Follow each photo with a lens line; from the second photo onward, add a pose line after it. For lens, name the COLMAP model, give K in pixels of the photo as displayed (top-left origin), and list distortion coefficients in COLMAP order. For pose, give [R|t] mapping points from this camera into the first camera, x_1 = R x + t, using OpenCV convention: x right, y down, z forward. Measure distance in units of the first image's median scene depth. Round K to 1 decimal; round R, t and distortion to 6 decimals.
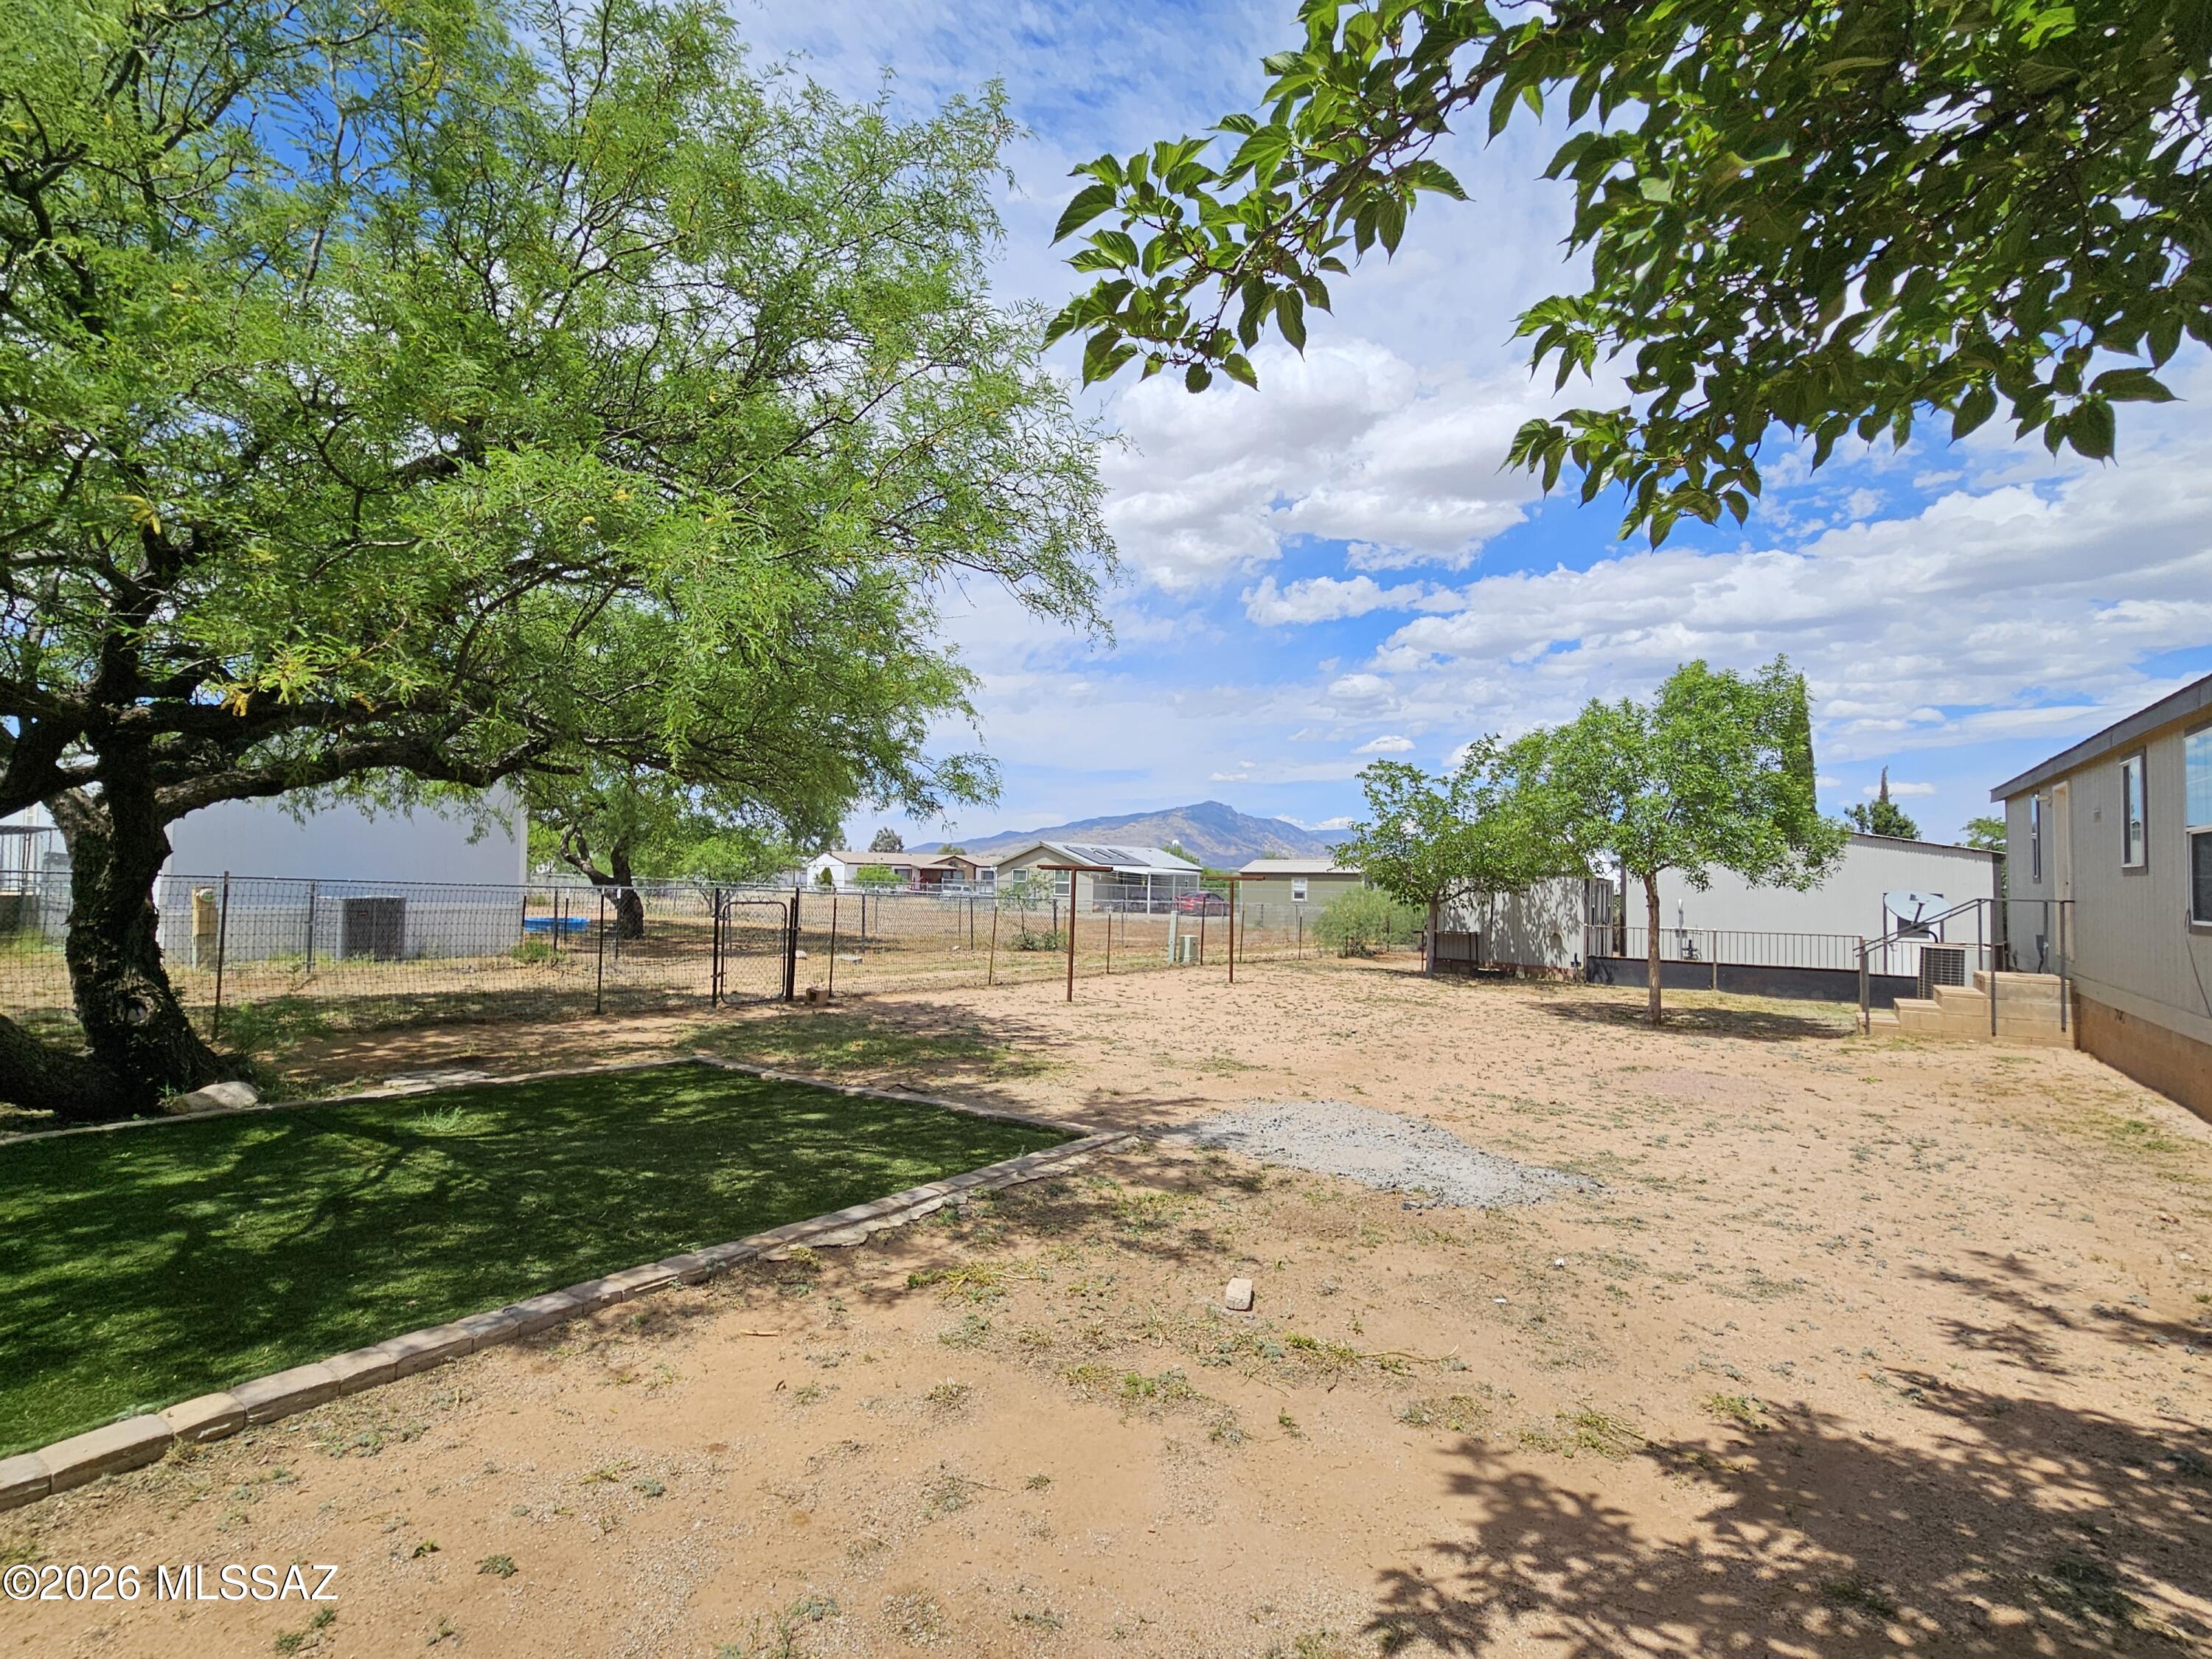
lens RADIAL K [[1071.3, 0, 1092.7], [0, 1071.3, 832.6], [0, 0, 1]] dist [0.001535, -0.000584]
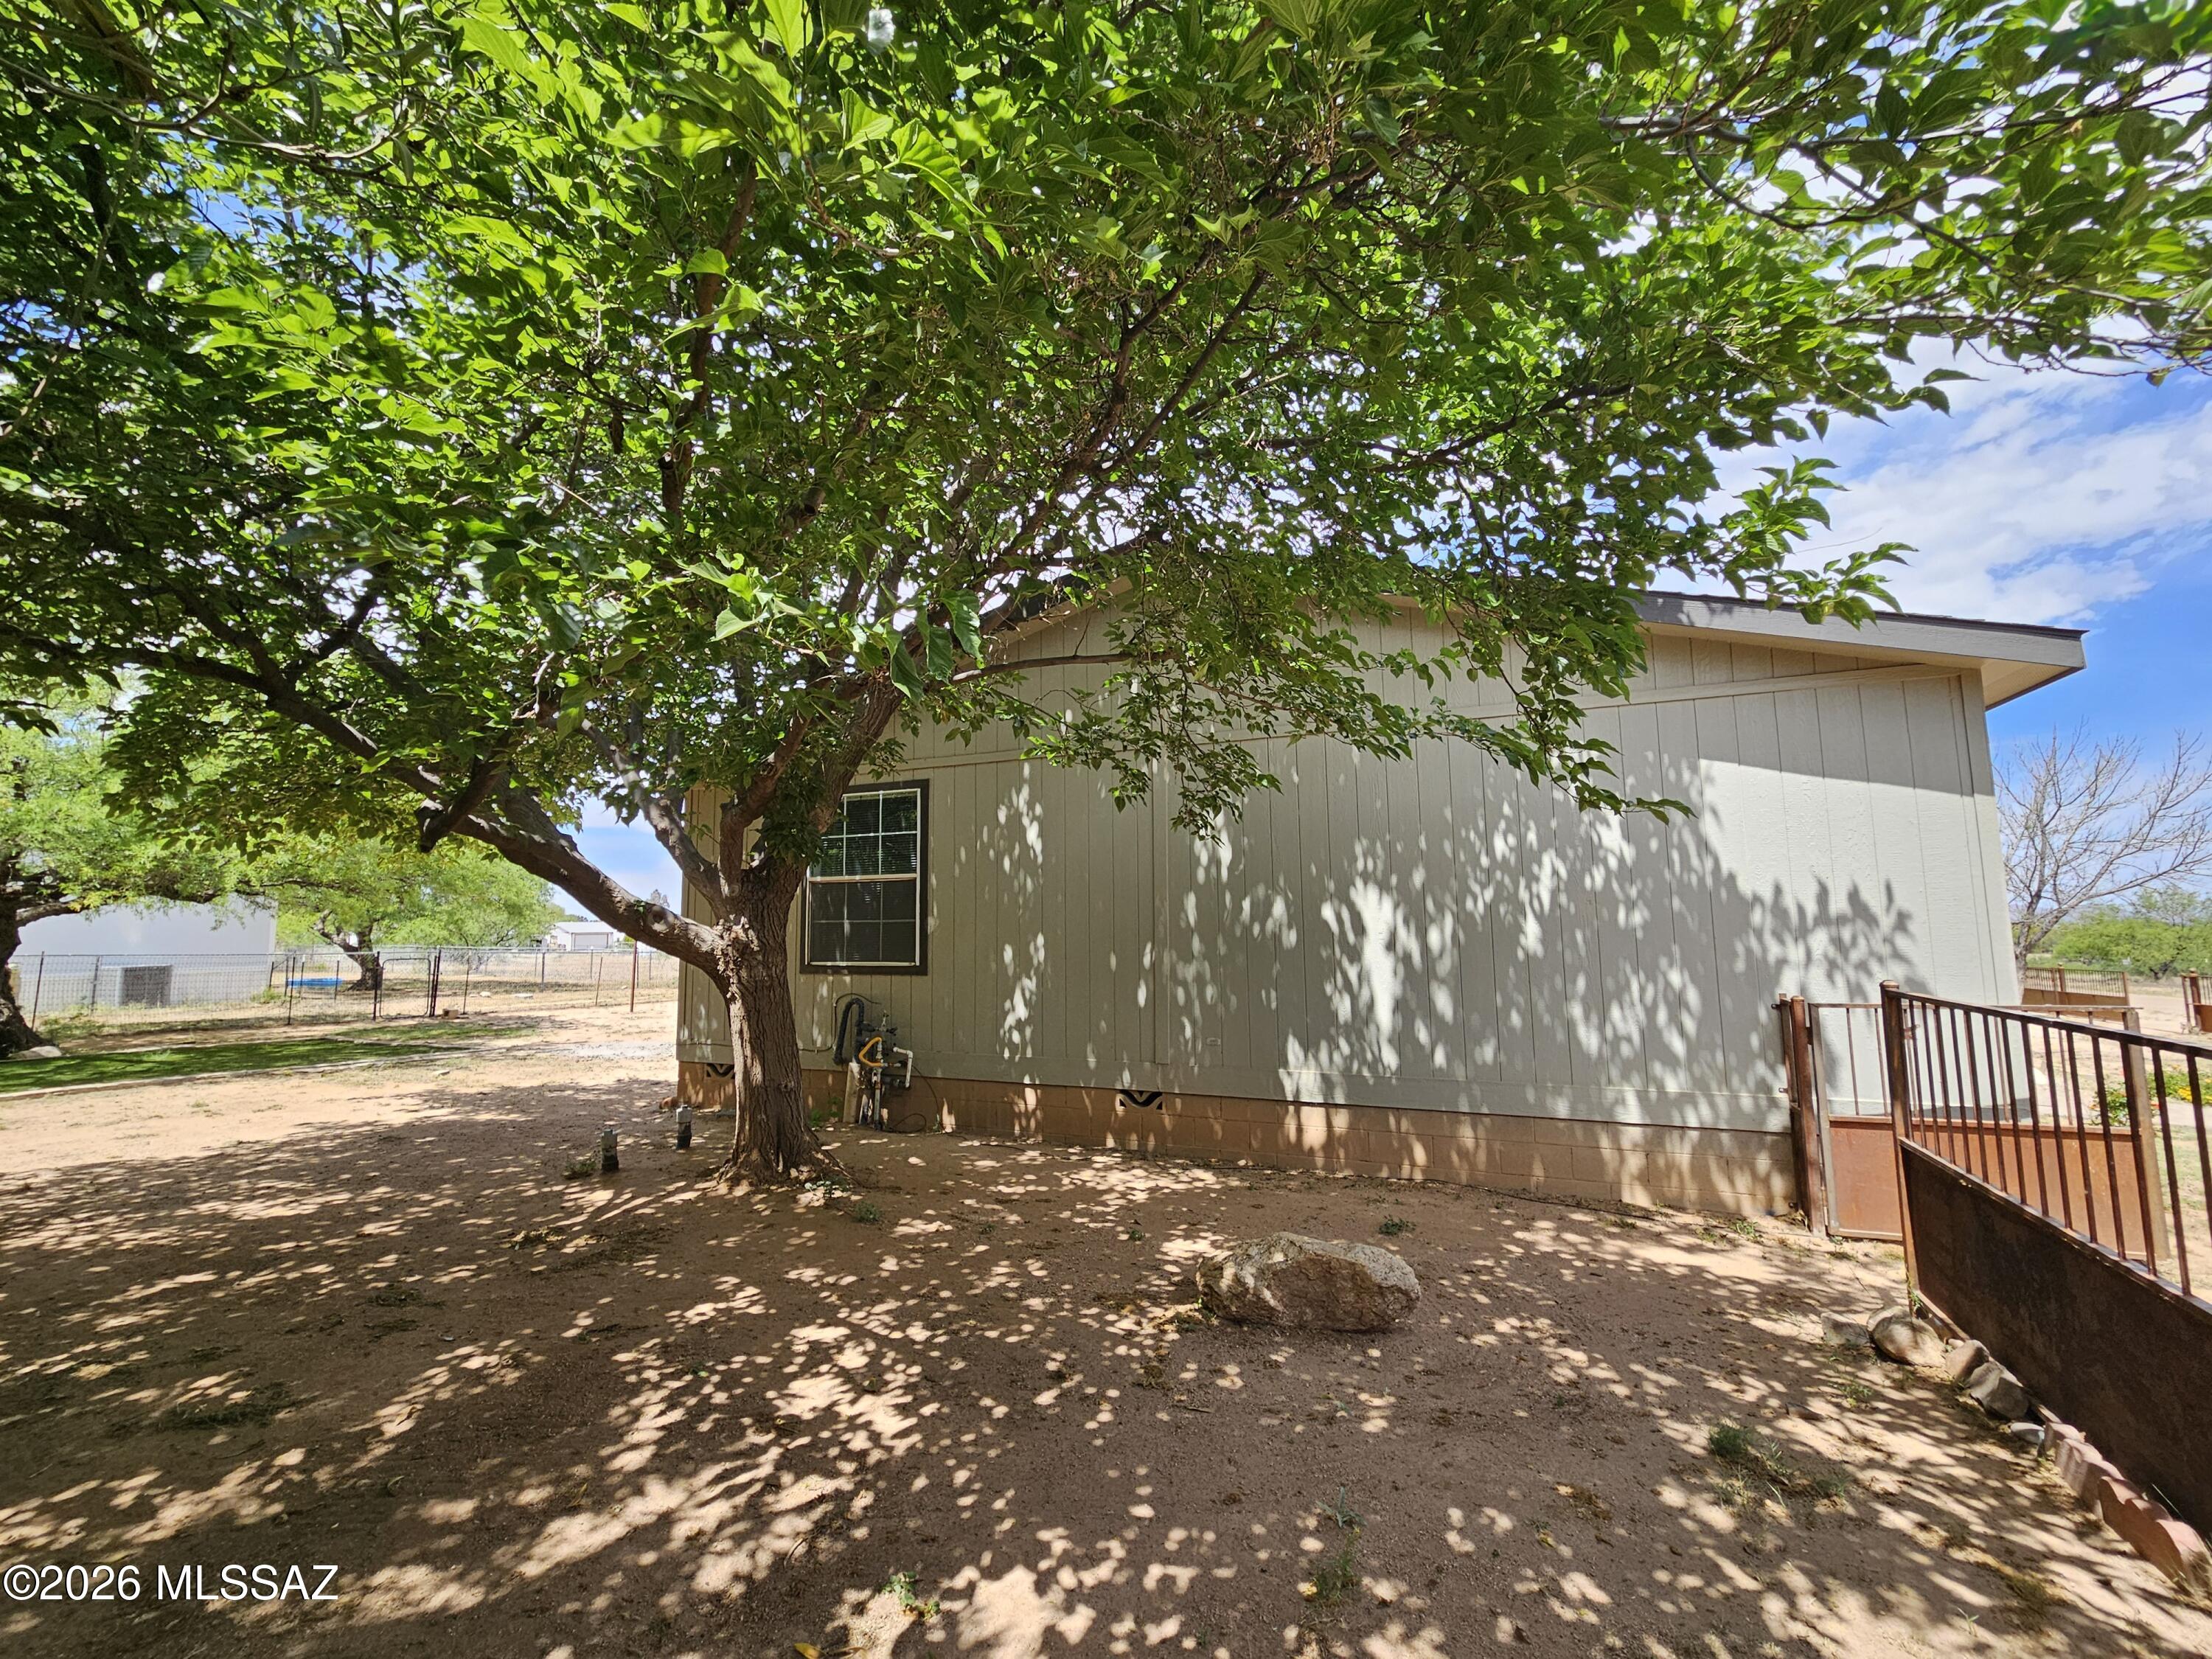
lens RADIAL K [[914.5, 0, 1112.6], [0, 914.5, 858.9], [0, 0, 1]] dist [-0.001813, 0.000381]
pose [[0.979627, 0.002591, 0.200811, 1.275936], [0.006069, 0.999078, -0.042500, -0.080176], [-0.200736, 0.042852, 0.978708, -1.711849]]
